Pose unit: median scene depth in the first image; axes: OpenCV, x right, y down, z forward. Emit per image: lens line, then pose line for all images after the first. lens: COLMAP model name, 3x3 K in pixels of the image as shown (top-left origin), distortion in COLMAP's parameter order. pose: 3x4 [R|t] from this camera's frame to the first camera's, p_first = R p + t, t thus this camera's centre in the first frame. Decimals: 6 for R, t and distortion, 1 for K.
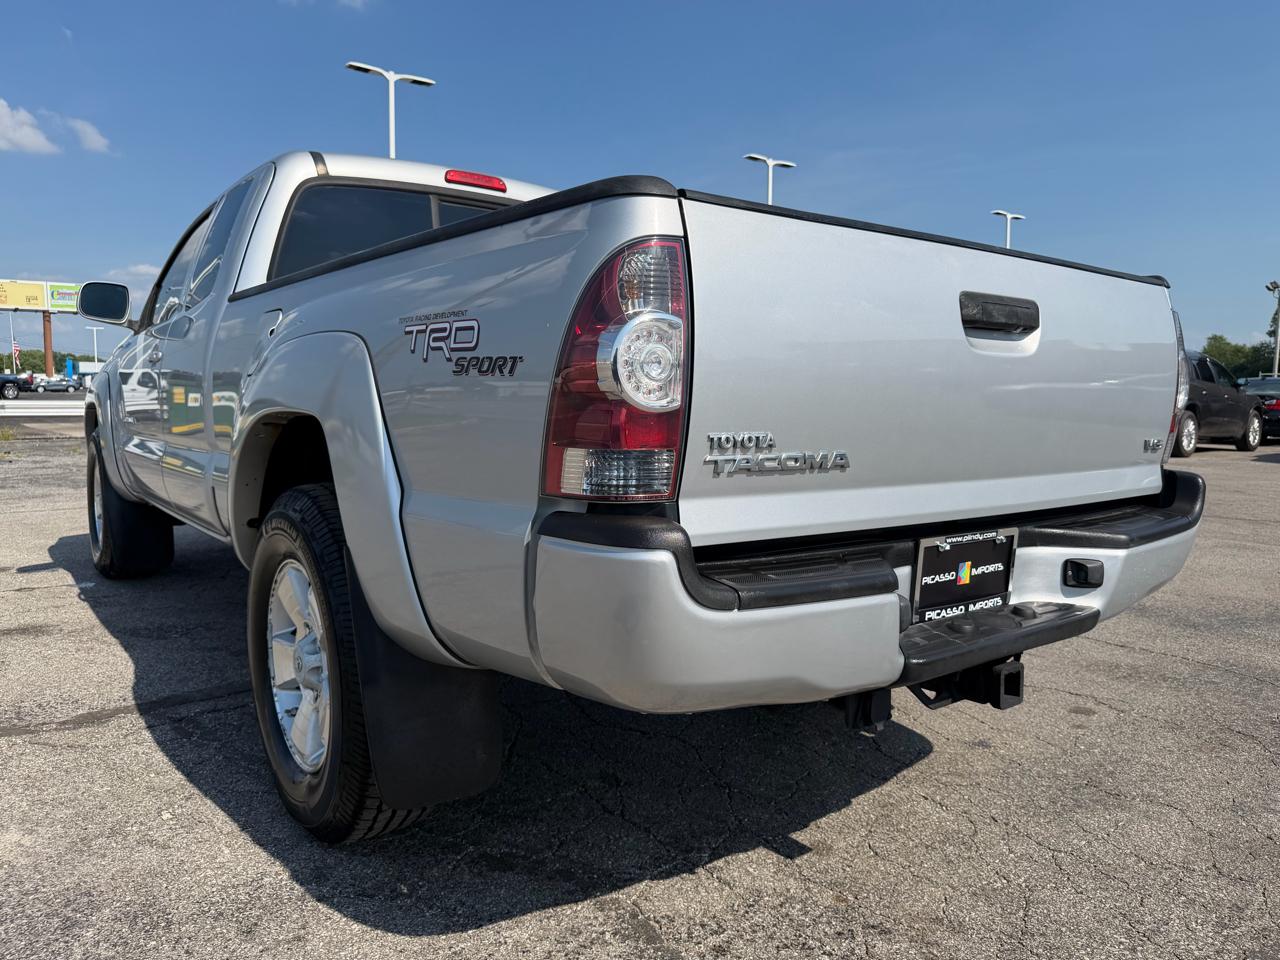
lens RADIAL K [[916.7, 0, 635.7], [0, 916.7, 496.8], [0, 0, 1]] dist [0.023603, -0.038047]
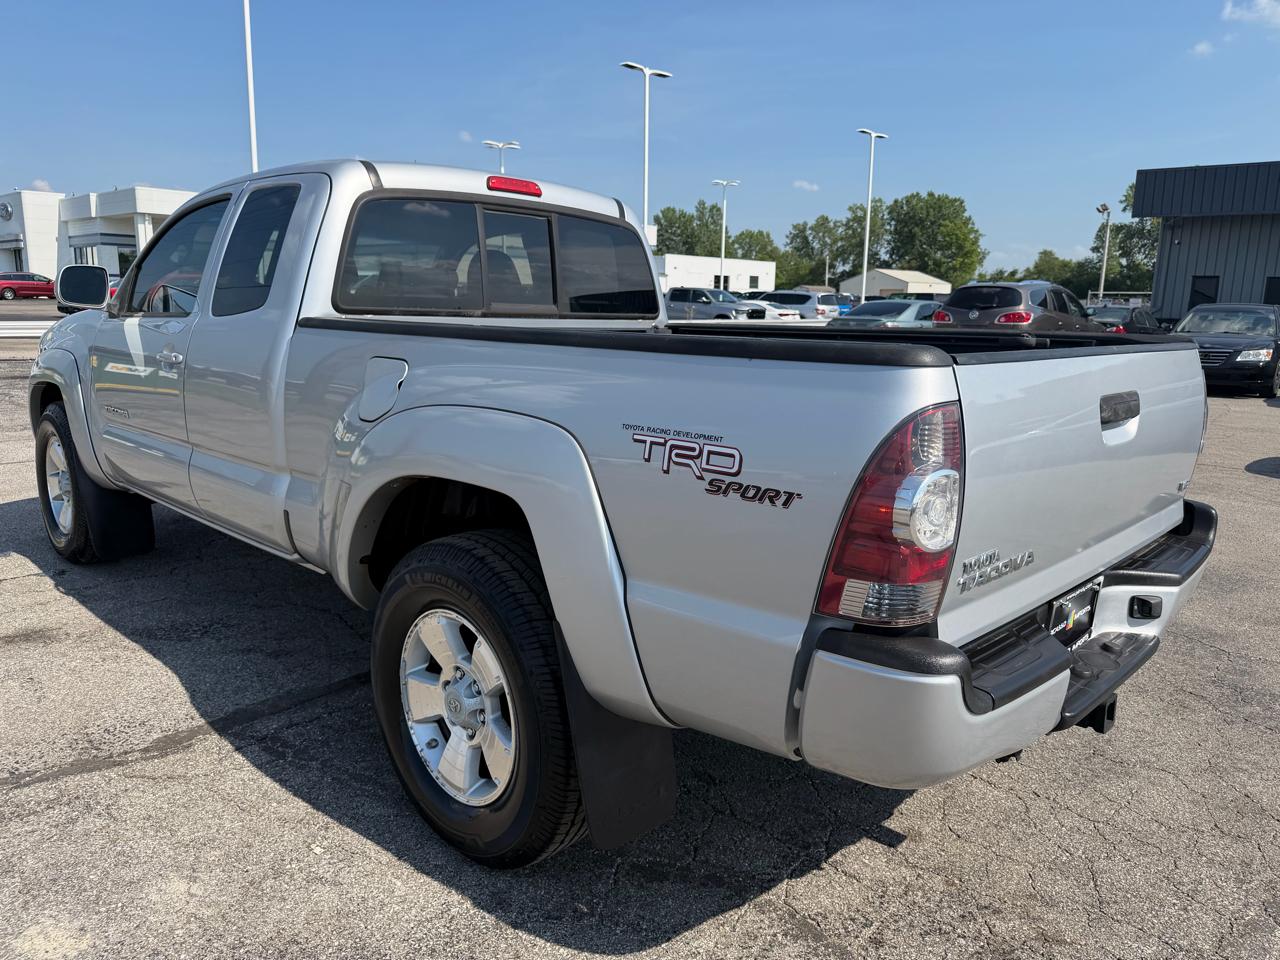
lens RADIAL K [[916.7, 0, 640.0], [0, 916.7, 490.2], [0, 0, 1]] dist [0.023603, -0.038047]
pose [[0.987847, -0.021038, 0.154000, -0.336621], [0.006554, 0.995554, 0.093965, -0.180003], [-0.155292, -0.091814, 0.983593, -0.063987]]
